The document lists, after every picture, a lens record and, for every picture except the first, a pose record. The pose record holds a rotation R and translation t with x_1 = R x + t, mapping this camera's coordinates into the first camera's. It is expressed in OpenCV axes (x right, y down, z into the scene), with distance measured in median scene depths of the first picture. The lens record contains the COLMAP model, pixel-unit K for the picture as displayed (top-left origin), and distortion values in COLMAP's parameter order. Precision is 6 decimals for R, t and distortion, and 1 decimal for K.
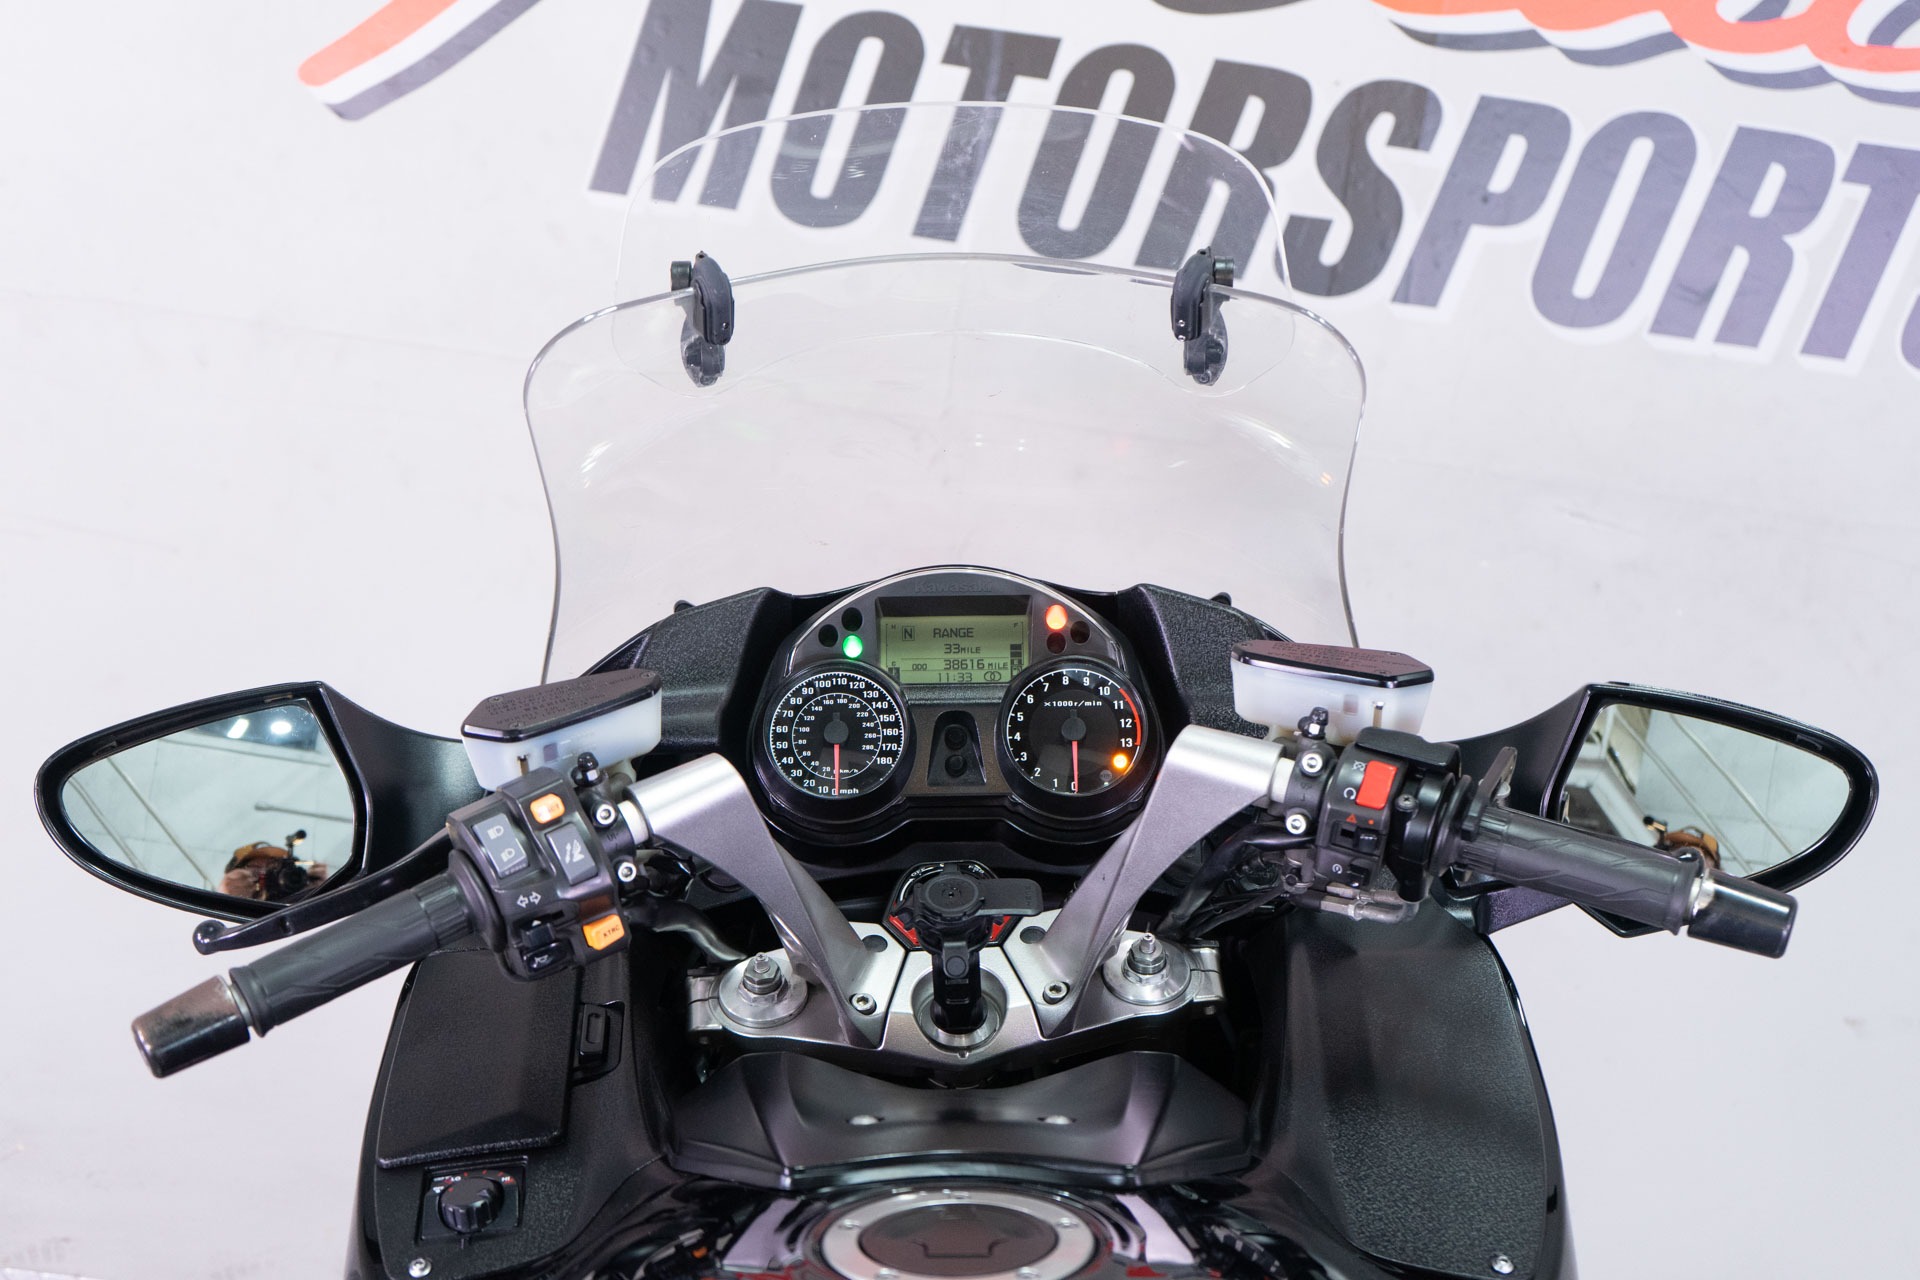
lens RADIAL K [[2832.1, 0, 959.5], [0, 2832.1, 642.2], [0, 0, 1]] dist [0.033671, 0.000000]
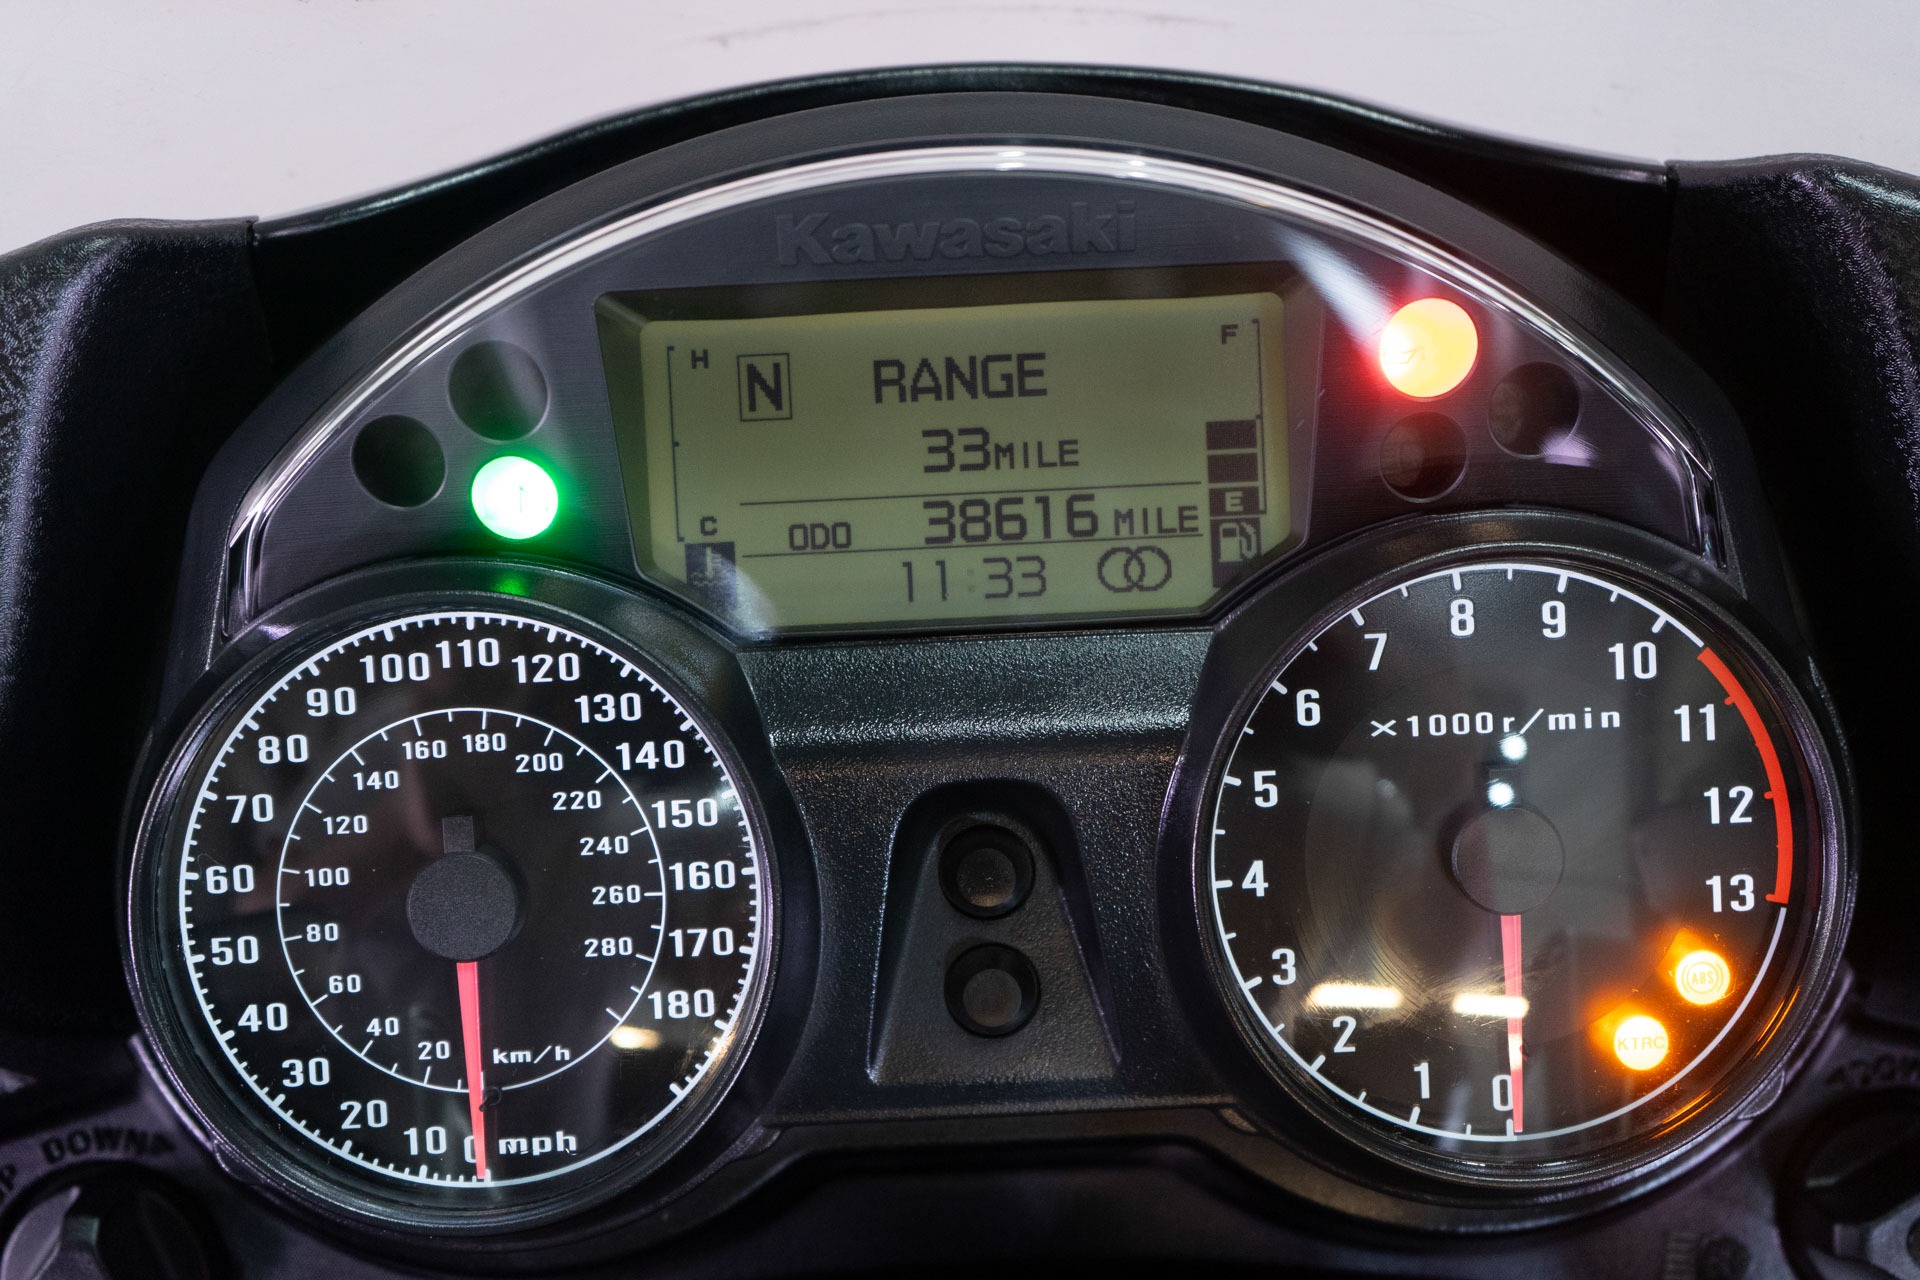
lens RADIAL K [[2832.1, 0, 970.1], [0, 2832.1, 640.1], [0, 0, 1]] dist [0.033671, 0.000000]
pose [[0.999457, -0.032770, -0.003424, -0.001230], [0.031729, 0.929269, 0.368039, -0.070284], [-0.008879, -0.367947, 0.929804, 0.793413]]
